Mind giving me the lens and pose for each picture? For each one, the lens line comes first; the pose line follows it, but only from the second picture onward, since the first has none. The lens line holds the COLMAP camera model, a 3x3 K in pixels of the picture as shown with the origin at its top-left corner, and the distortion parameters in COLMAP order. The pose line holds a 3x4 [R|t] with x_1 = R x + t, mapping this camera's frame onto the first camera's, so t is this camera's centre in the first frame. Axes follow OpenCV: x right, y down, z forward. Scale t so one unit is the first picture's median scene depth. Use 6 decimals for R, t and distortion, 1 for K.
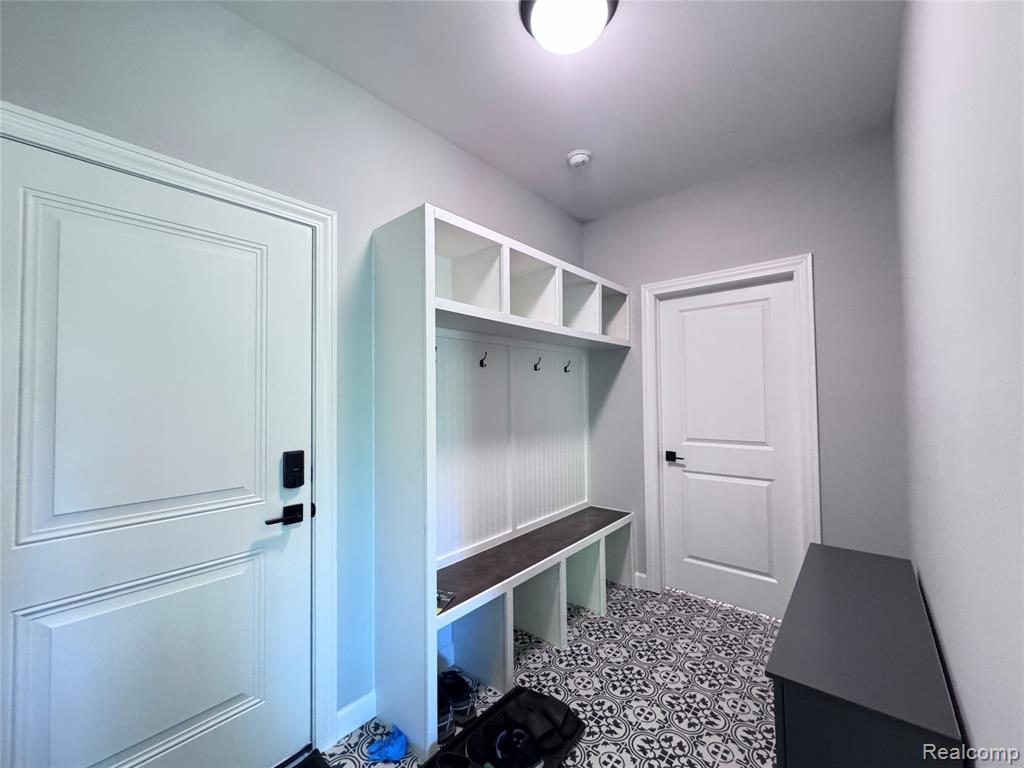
lens RADIAL K [[408.8, 0, 511.7], [0, 408.8, 383.9], [0, 0, 1]] dist [-0.004060, 0.000348]
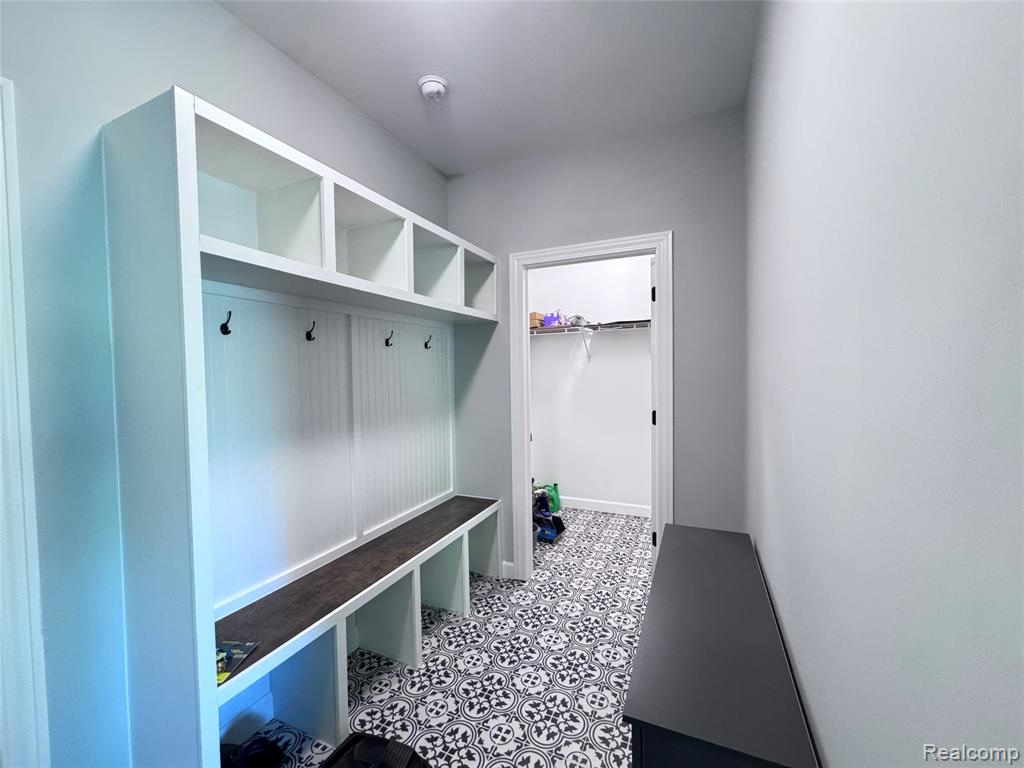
lens RADIAL K [[408.8, 0, 511.1], [0, 408.8, 384.0], [0, 0, 1]] dist [-0.004060, 0.000348]
pose [[0.961257, -0.011878, 0.275399, 0.085588], [-0.003801, 0.998405, 0.056329, -0.004313], [-0.275629, -0.055193, 0.959678, 0.141638]]
